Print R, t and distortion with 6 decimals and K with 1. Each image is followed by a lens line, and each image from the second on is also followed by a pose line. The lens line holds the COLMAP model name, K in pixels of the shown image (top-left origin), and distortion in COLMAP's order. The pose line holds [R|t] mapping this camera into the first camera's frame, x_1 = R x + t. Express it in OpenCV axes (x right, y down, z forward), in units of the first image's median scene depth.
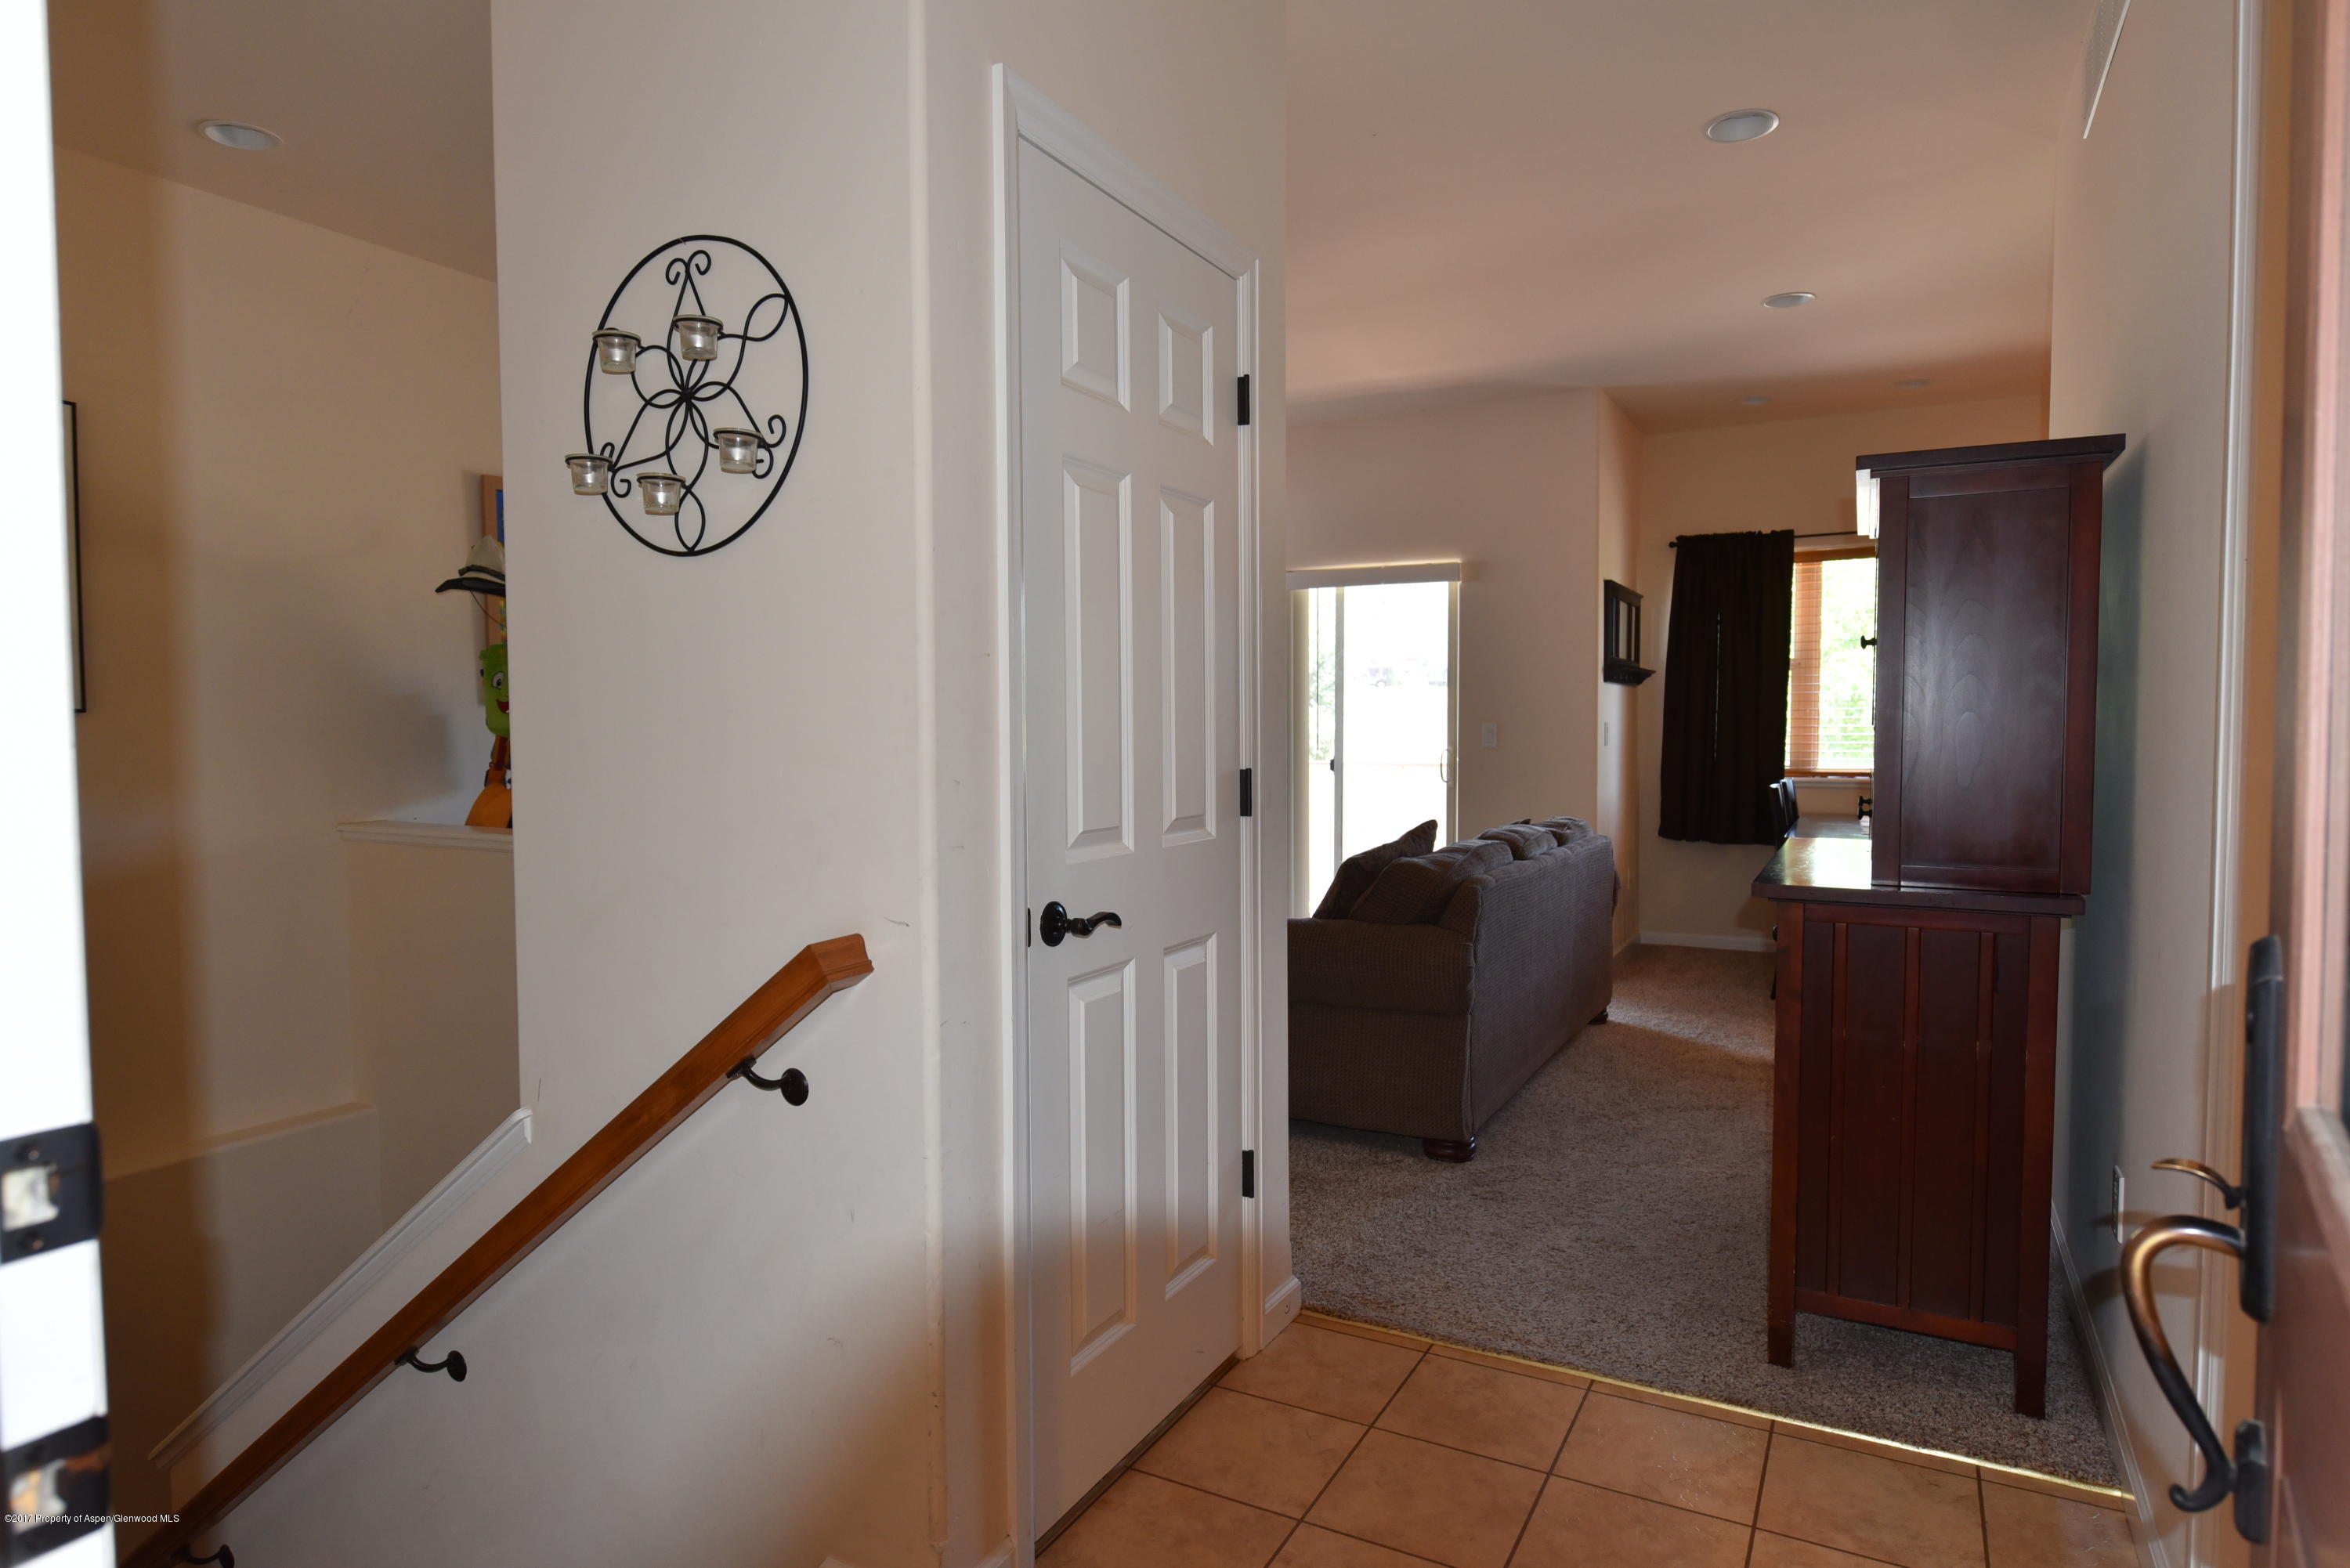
lens RADIAL K [[1337.2, 0, 1173.9], [0, 1337.2, 784.2], [0, 0, 1]] dist [0.000696, -0.000161]
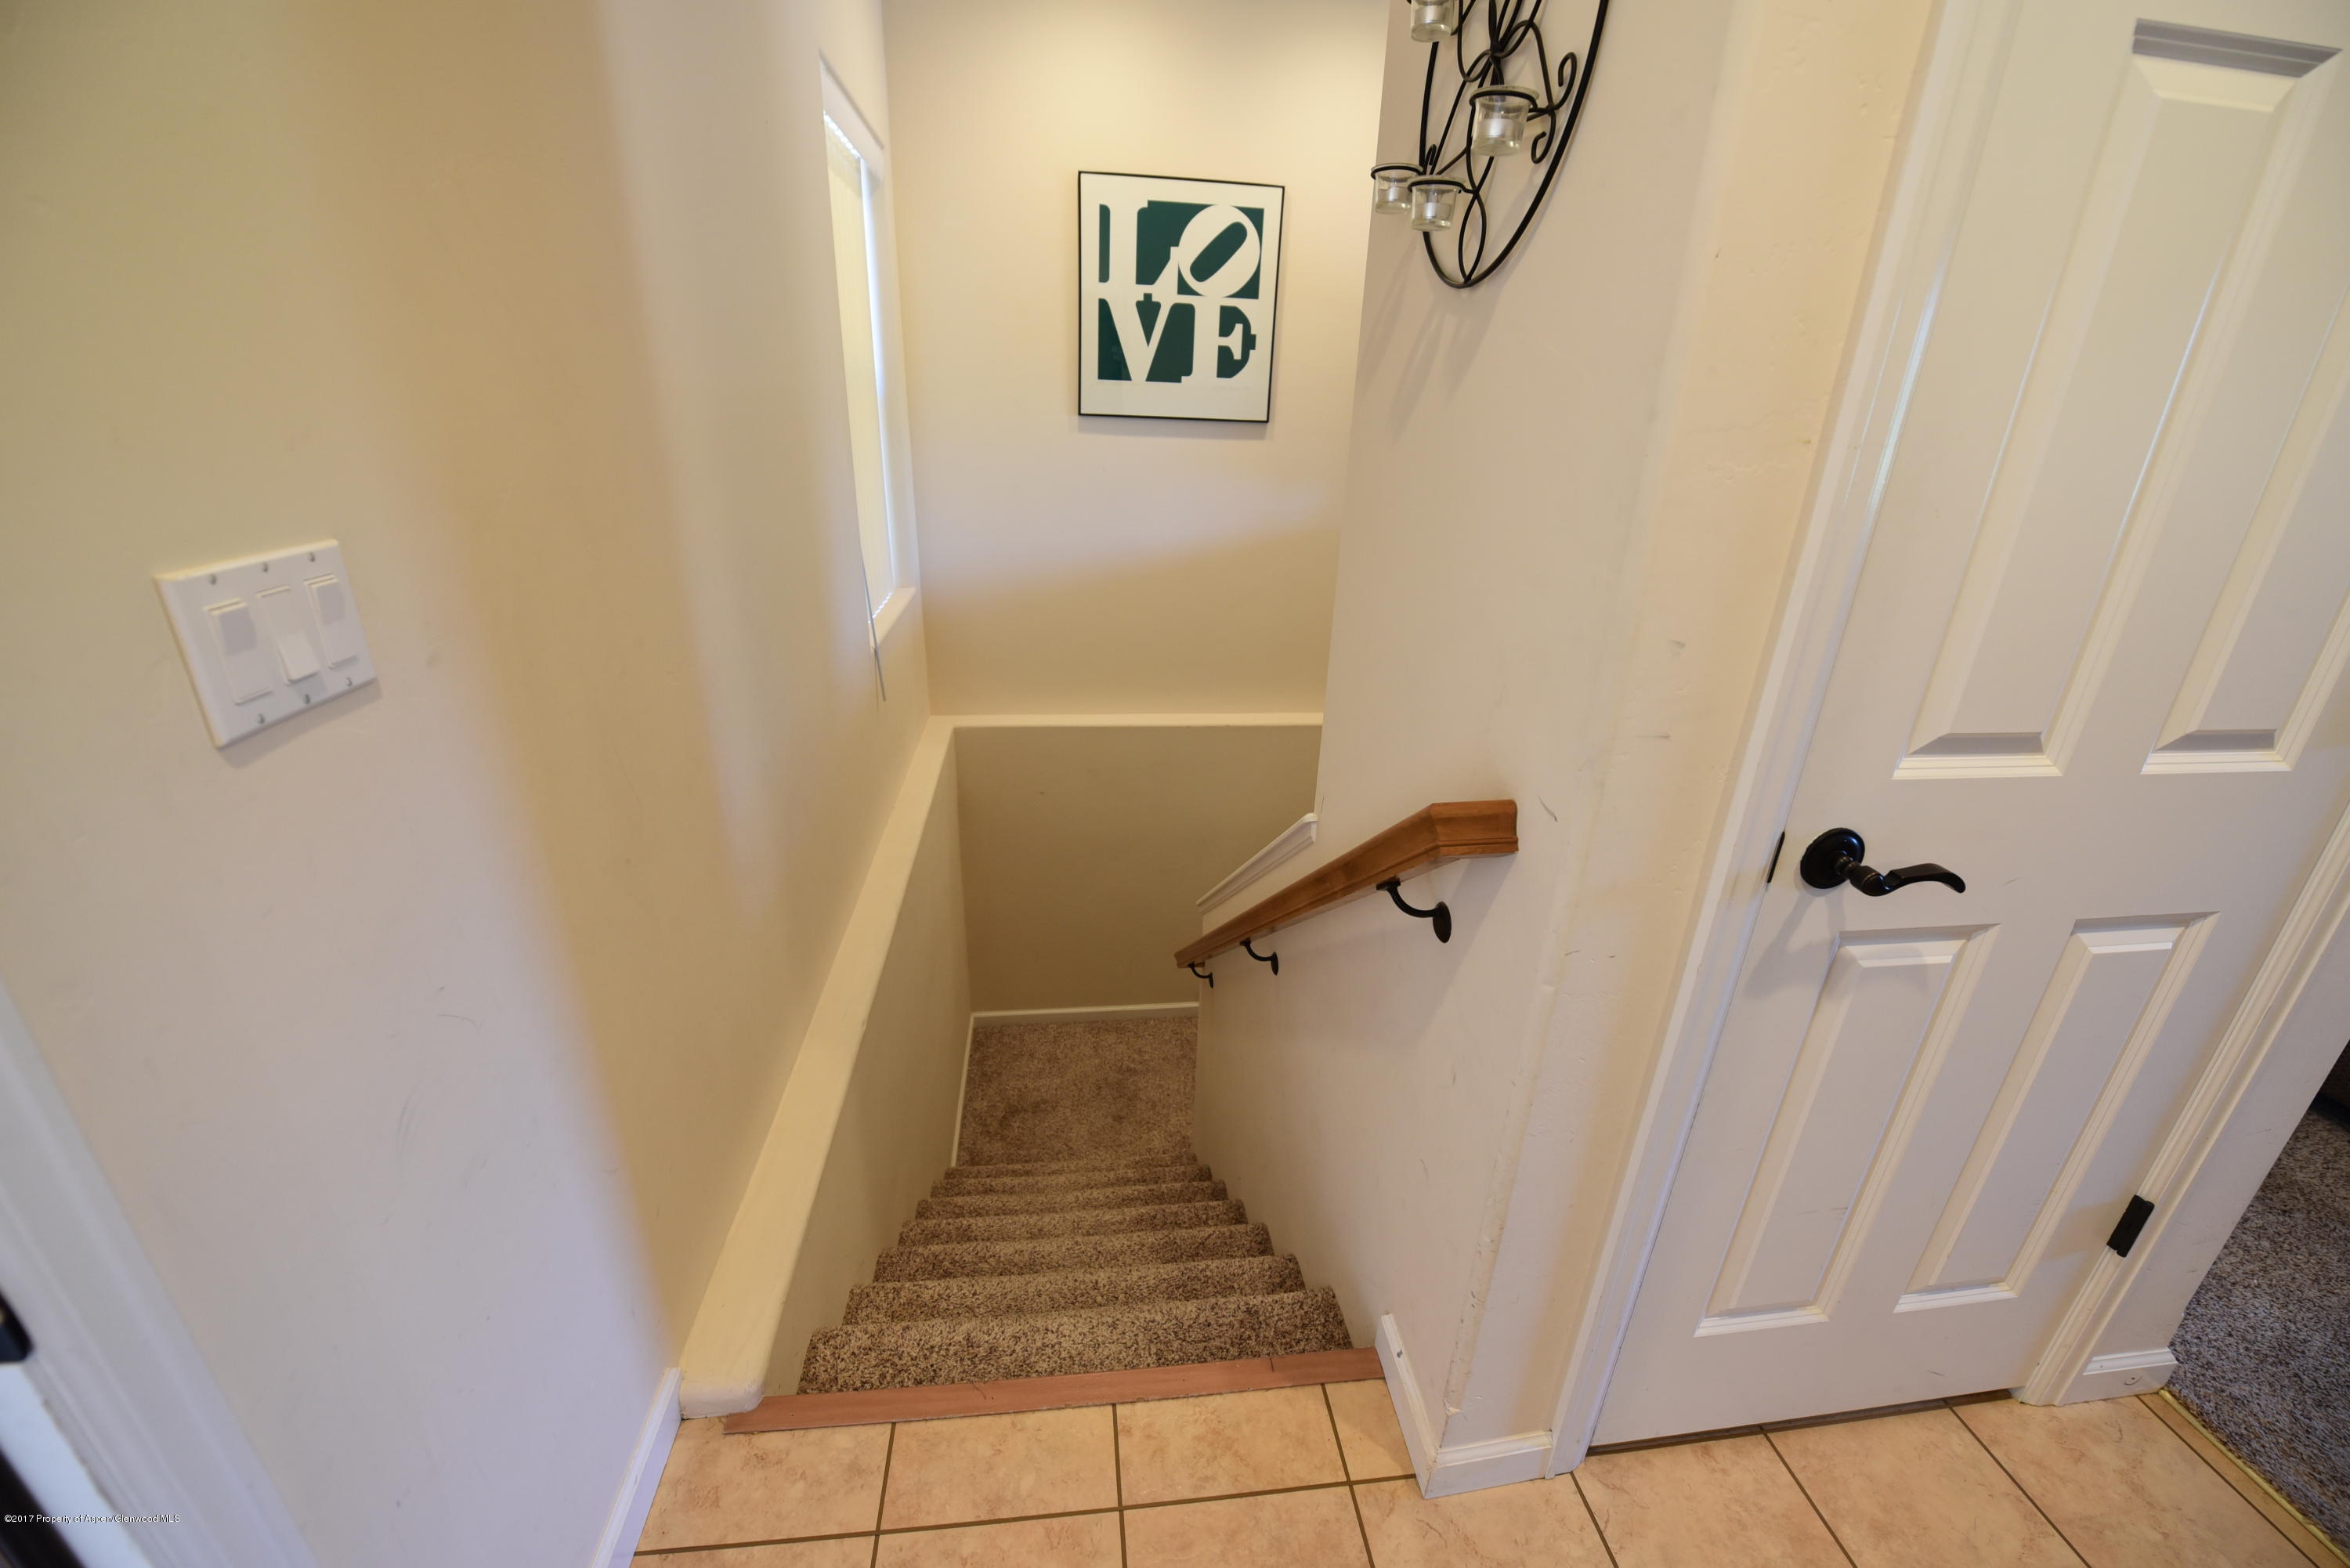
lens RADIAL K [[940.2, 0, 1177.8], [0, 940.2, 786.1], [0, 0, 1]] dist [-0.016303, -0.000503]
pose [[0.588391, 0.334785, -0.736013, 0.051425], [-0.079141, 0.929732, 0.359632, -0.075760], [0.804694, -0.153355, 0.573541, 0.464496]]
